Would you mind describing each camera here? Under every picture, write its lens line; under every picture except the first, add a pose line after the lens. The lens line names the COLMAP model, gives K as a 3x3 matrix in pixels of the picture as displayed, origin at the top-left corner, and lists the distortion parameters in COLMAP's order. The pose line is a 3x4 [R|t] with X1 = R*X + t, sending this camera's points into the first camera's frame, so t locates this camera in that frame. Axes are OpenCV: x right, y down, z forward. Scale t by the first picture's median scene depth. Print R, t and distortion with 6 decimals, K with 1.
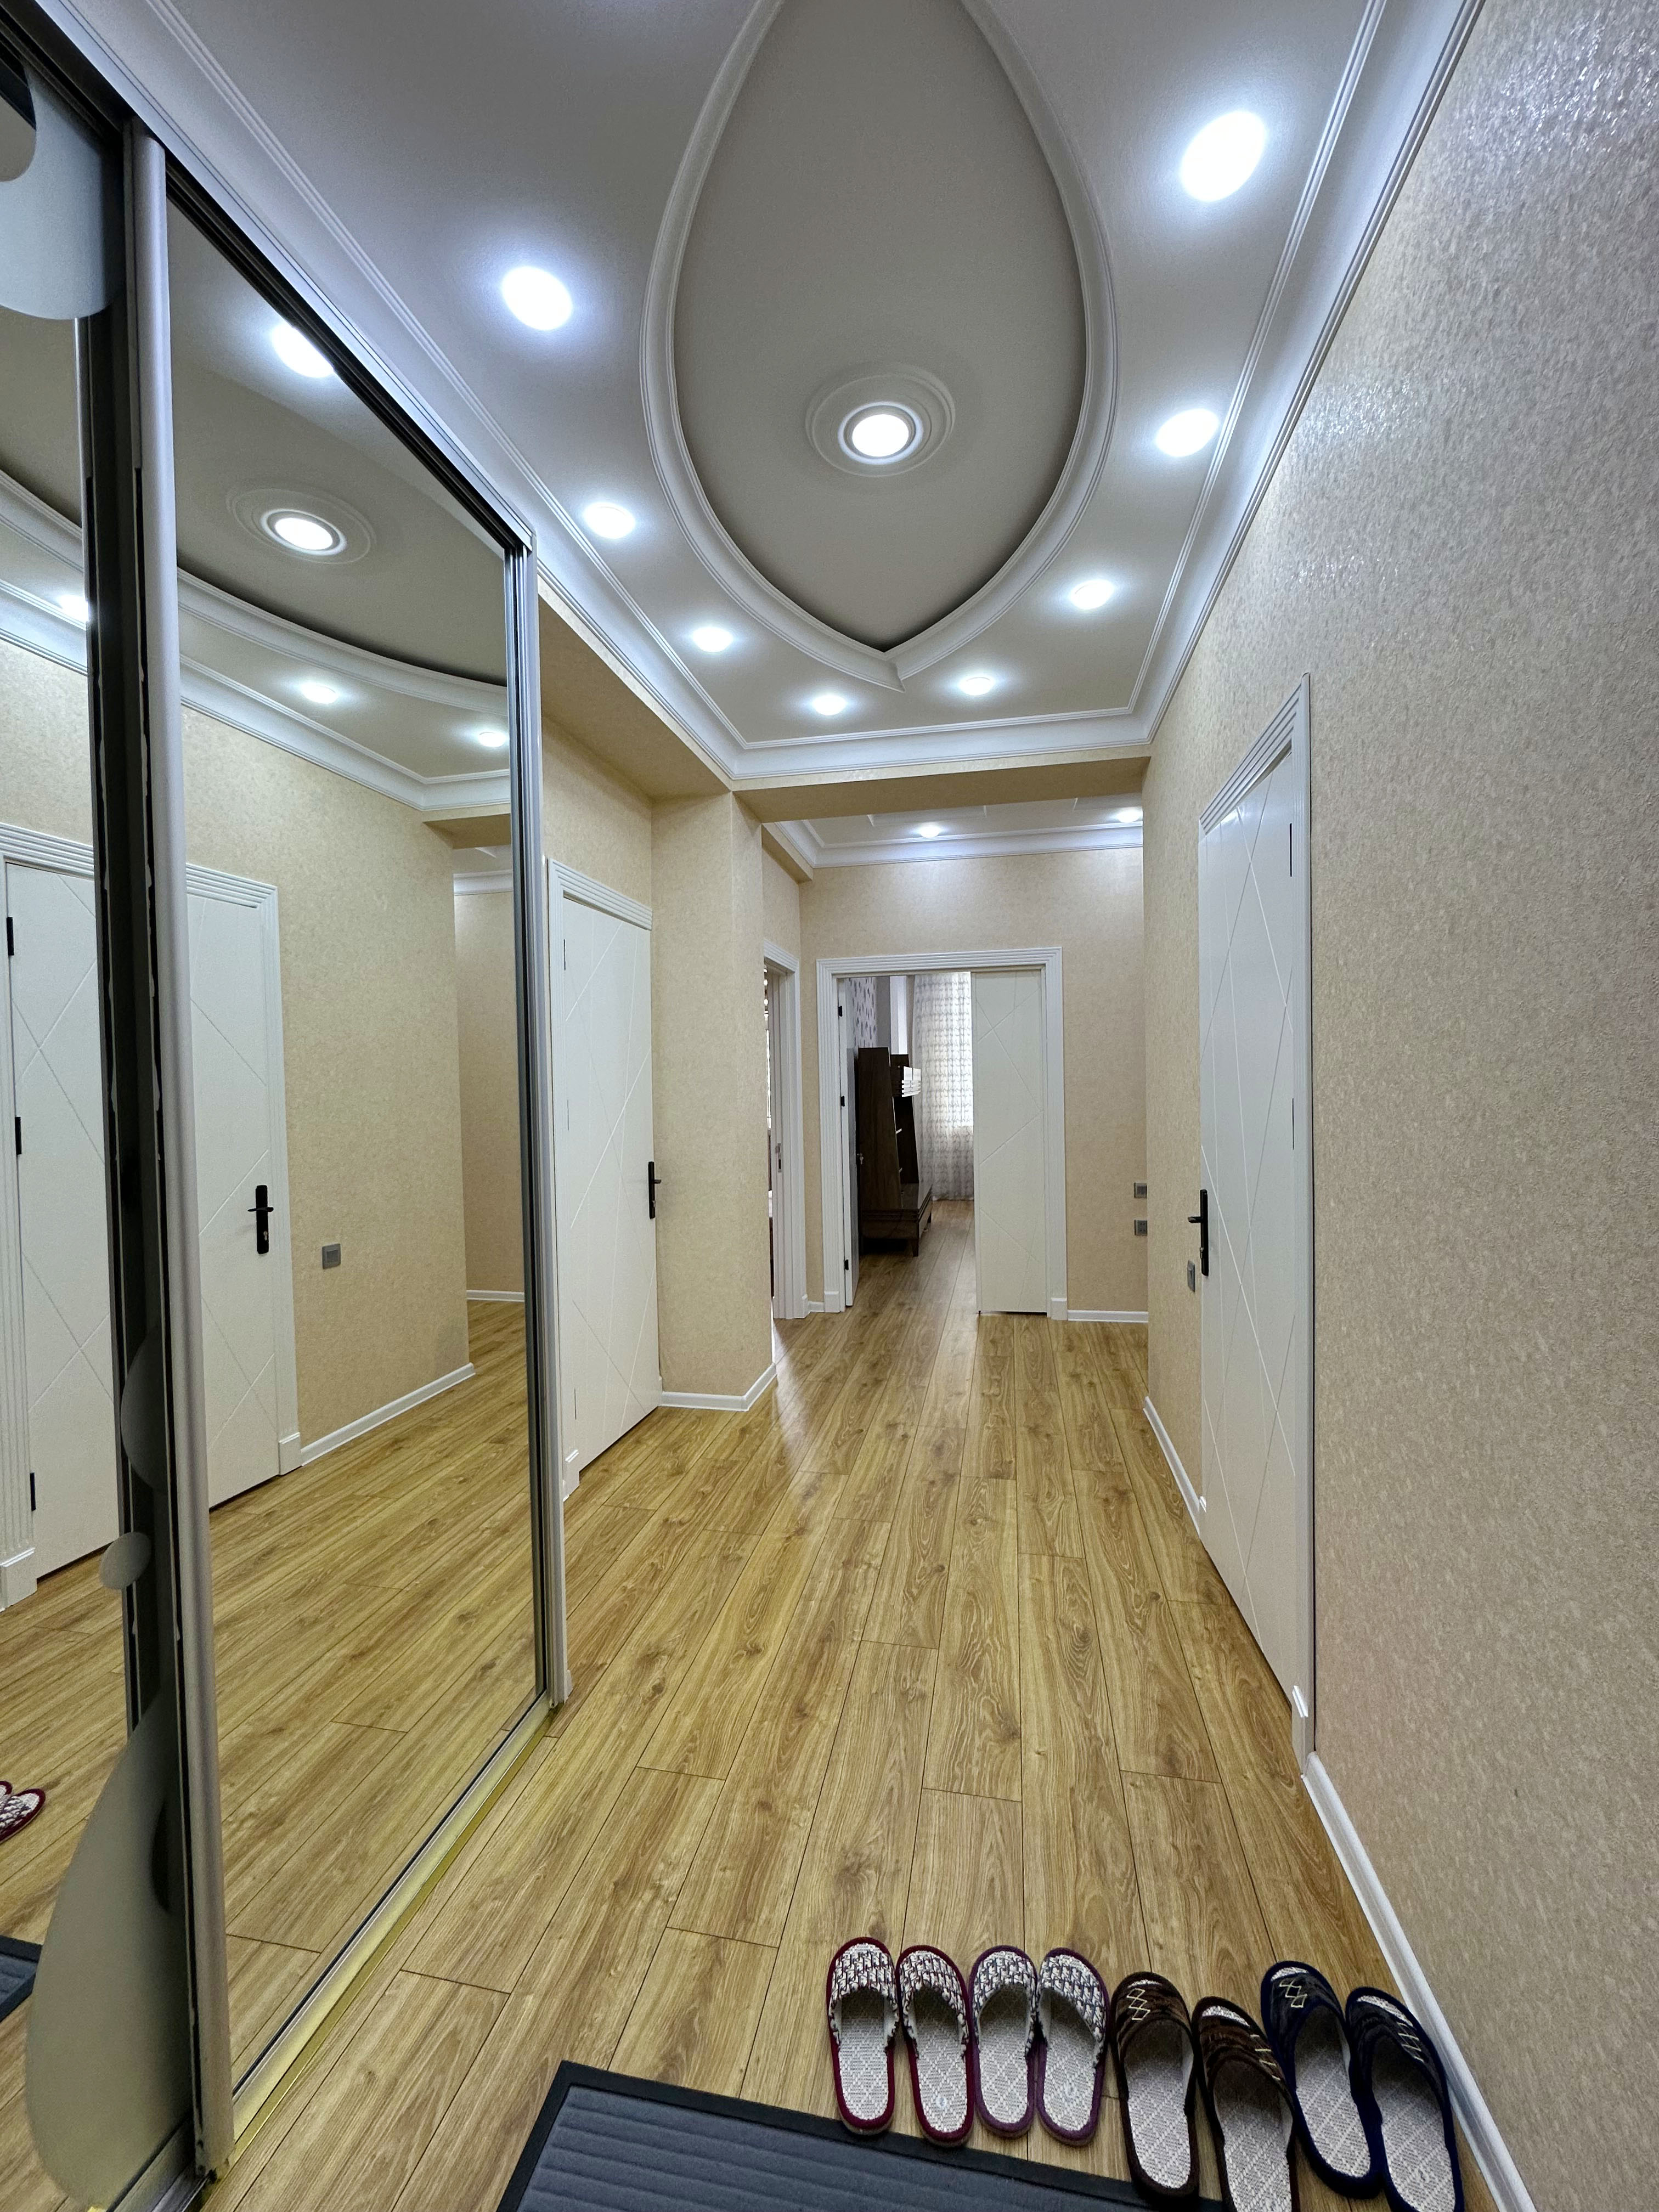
lens RADIAL K [[882.5, 0, 828.7], [0, 882.5, 1108.2], [0, 0, 1]] dist [-0.002668, 0.000460]
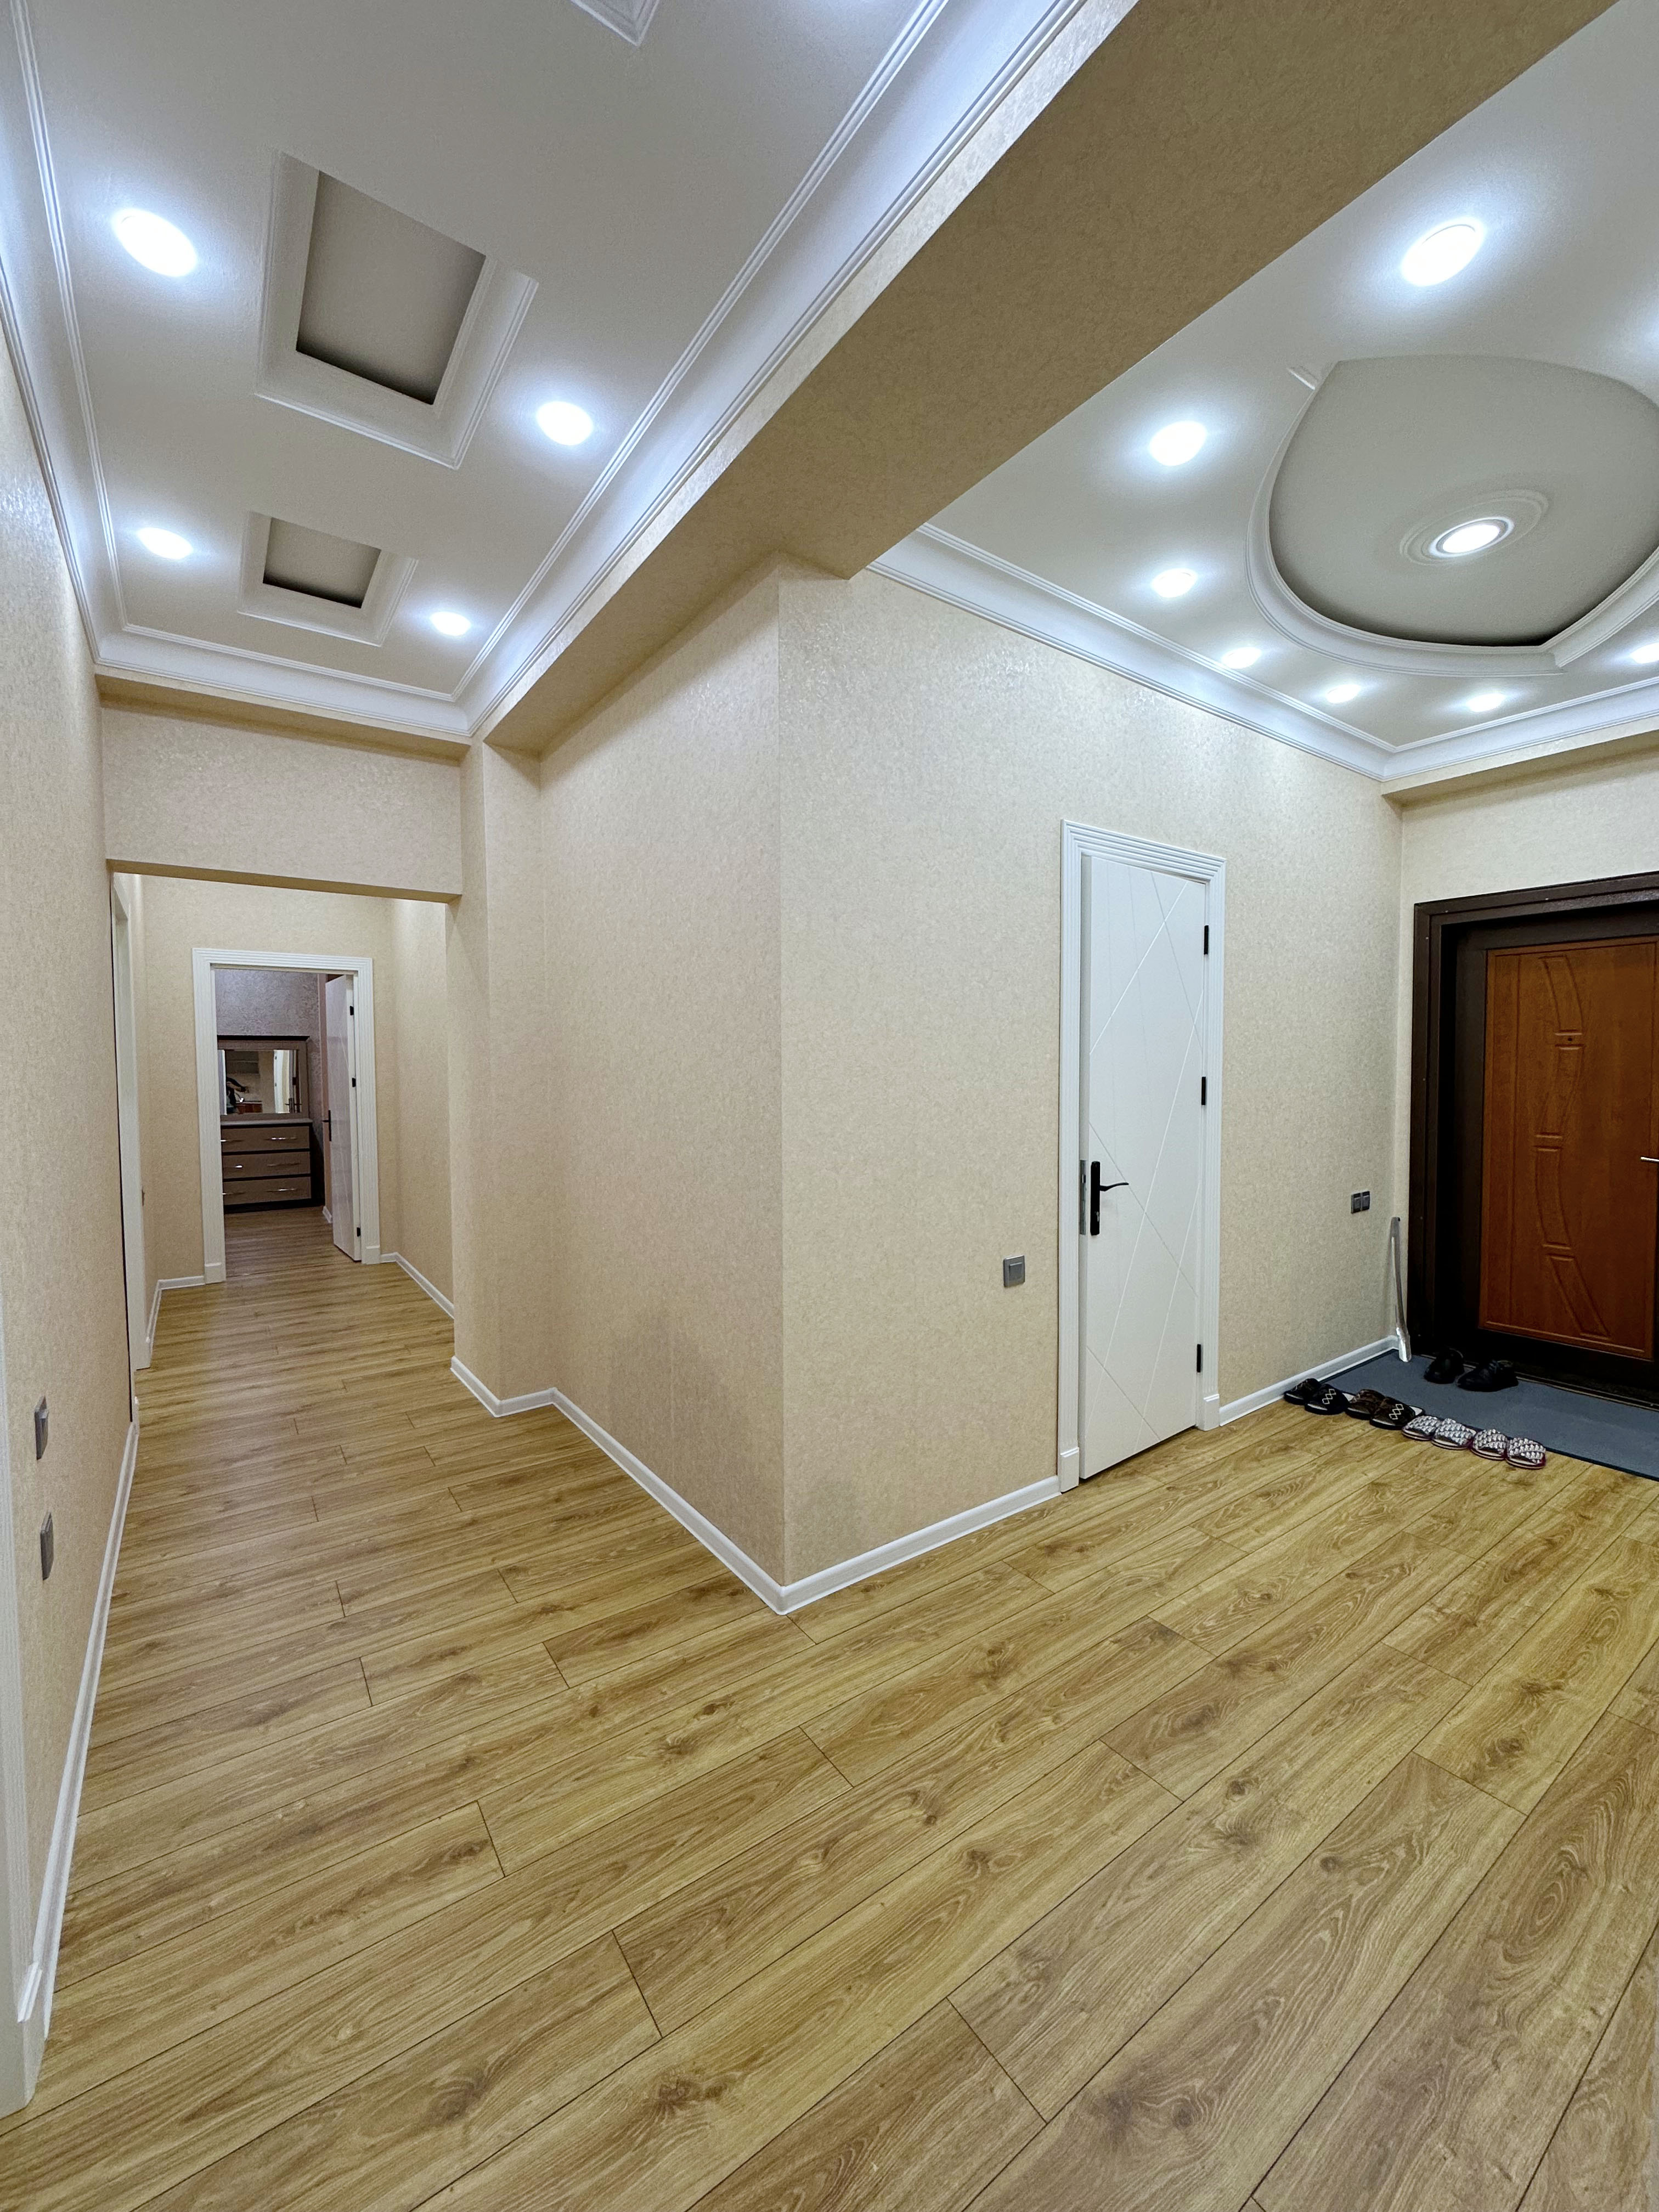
lens RADIAL K [[882.5, 0, 823.4], [0, 882.5, 1101.0], [0, 0, 1]] dist [-0.002668, 0.000460]
pose [[-0.725578, -0.002464, 0.688135, -0.107430], [0.036870, 0.998418, 0.042451, -0.047629], [-0.687151, 0.056173, -0.724340, 1.954333]]
